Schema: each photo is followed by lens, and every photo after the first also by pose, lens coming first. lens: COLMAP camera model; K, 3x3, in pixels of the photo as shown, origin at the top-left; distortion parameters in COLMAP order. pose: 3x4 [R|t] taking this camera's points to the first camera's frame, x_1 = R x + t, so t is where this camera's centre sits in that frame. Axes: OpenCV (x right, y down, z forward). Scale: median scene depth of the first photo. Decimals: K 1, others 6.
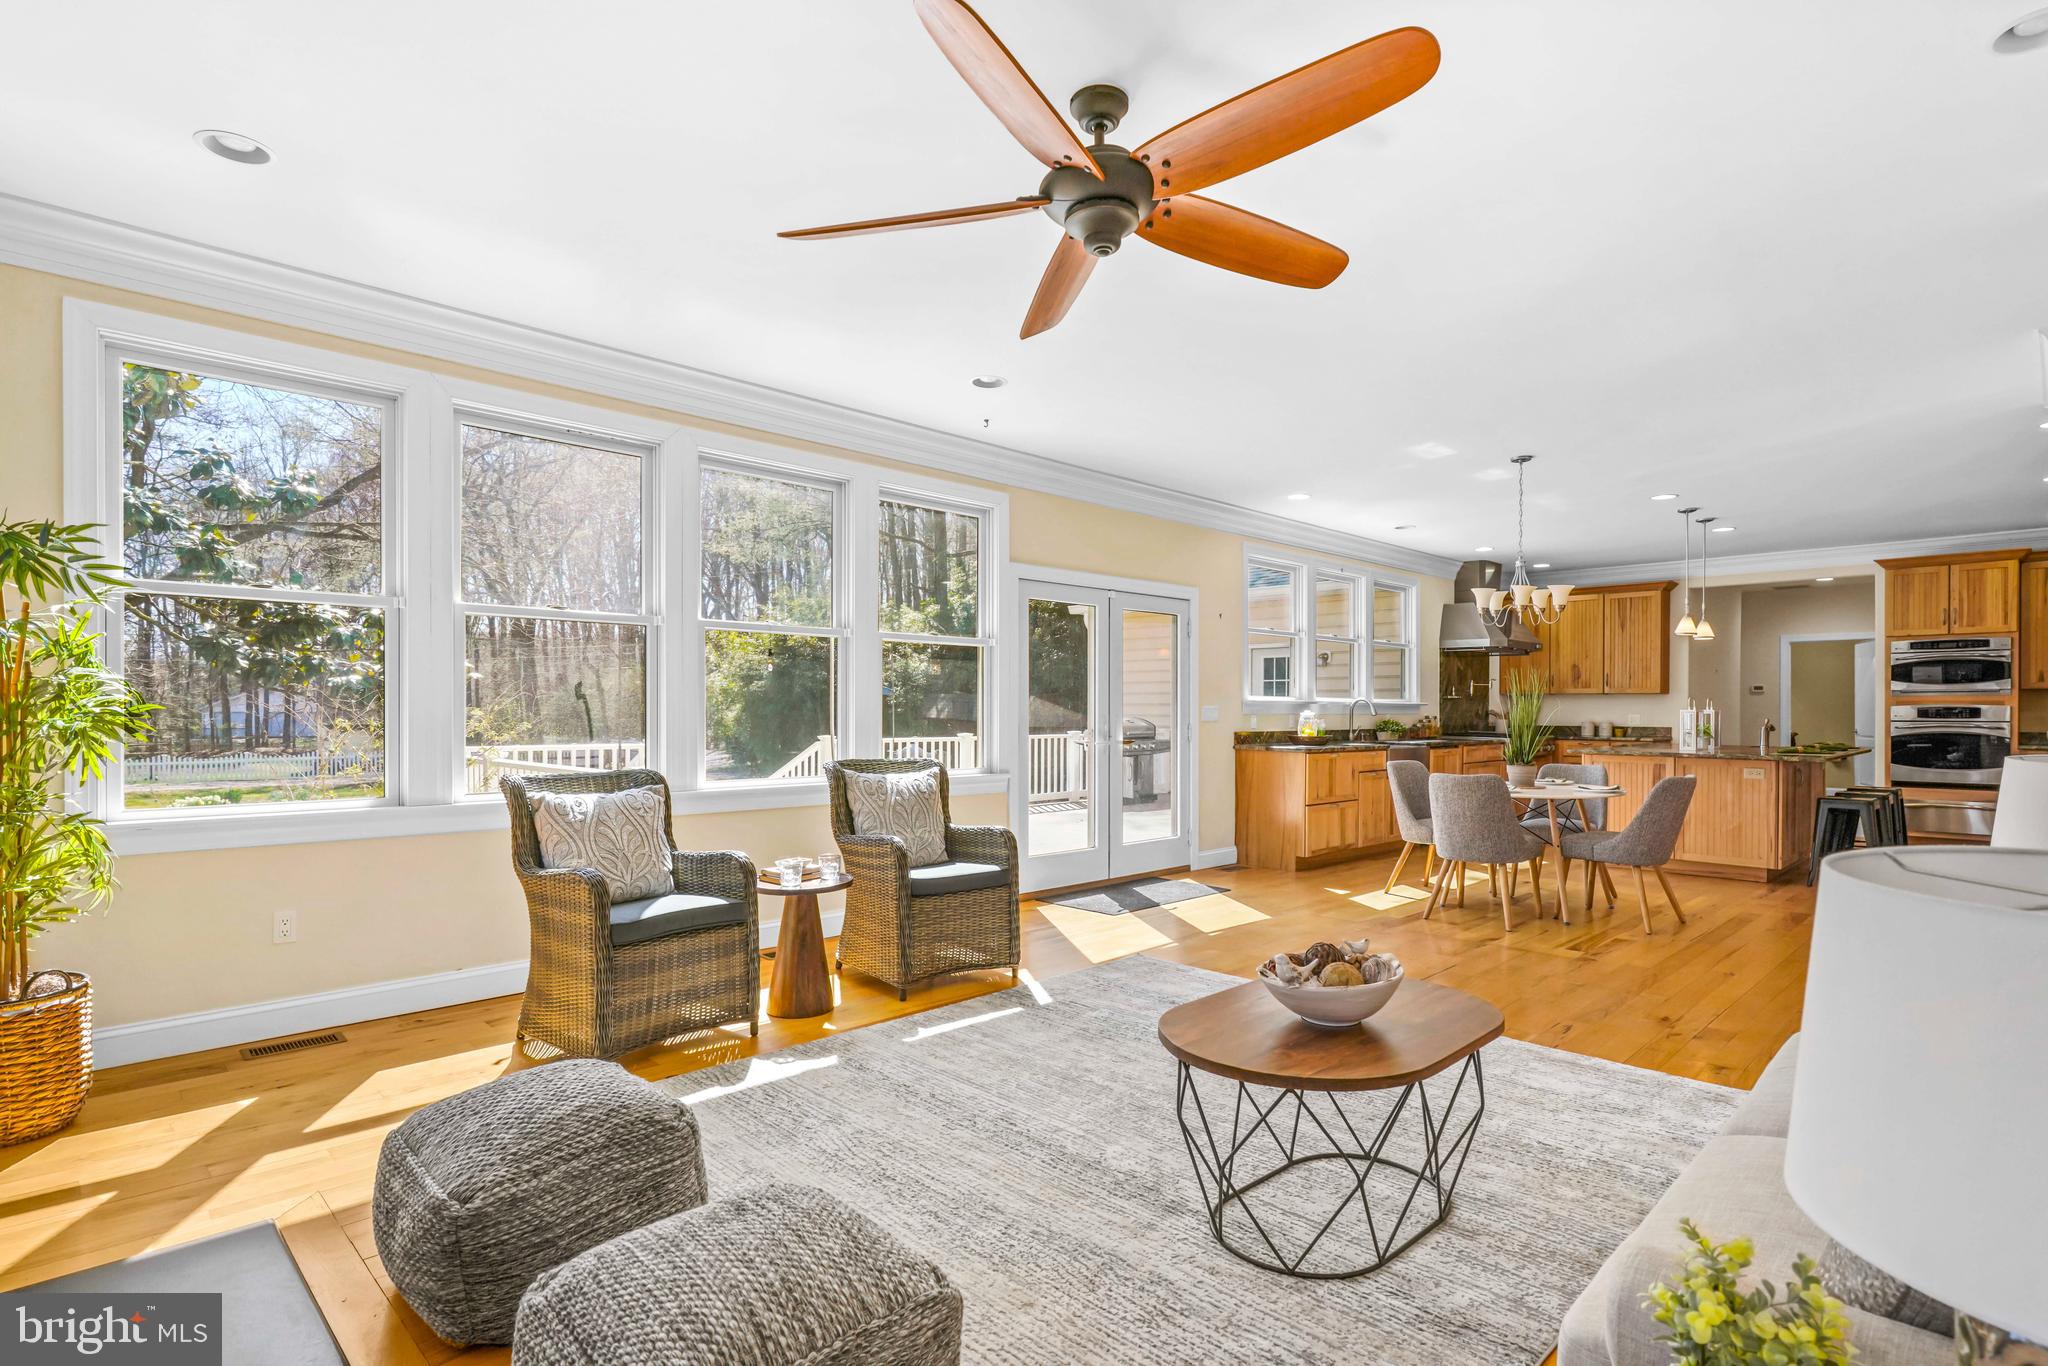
lens RADIAL K [[1017.4, 0, 1024.1], [0, 1017.4, 710.8], [0, 0, 1]] dist [0.000405, -0.001128]
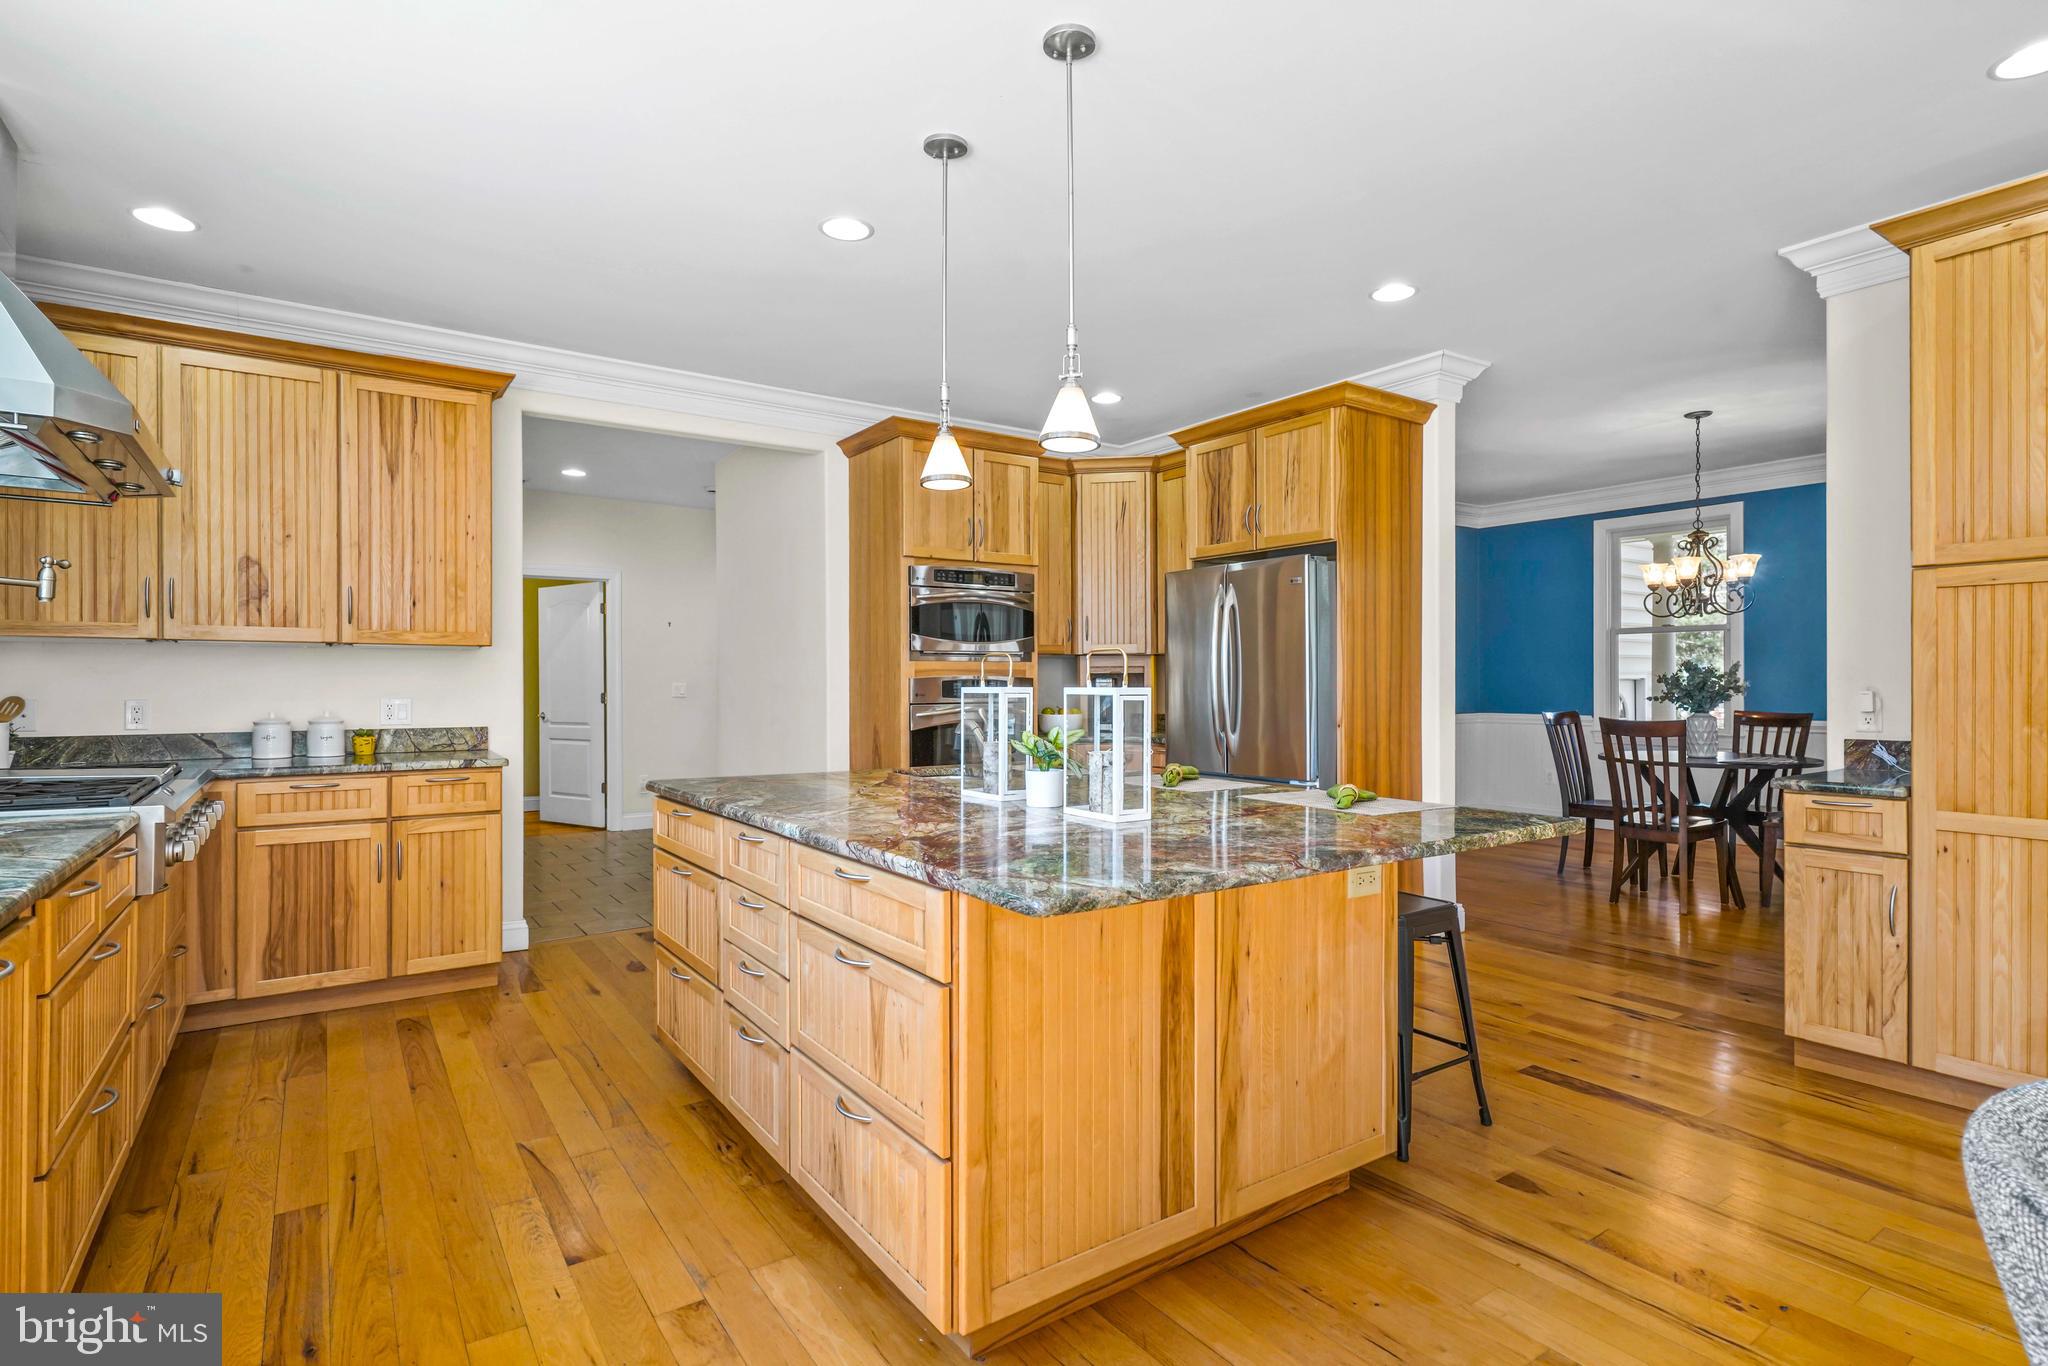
lens RADIAL K [[998.9, 0, 1024.0], [0, 998.9, 683.0], [0, 0, 1]] dist [0.002468, 0.000139]
pose [[0.161930, -0.003473, 0.986796, 0.308965], [0.005422, 0.999982, 0.002630, -0.002897], [-0.986787, 0.004925, 0.161946, 0.852367]]
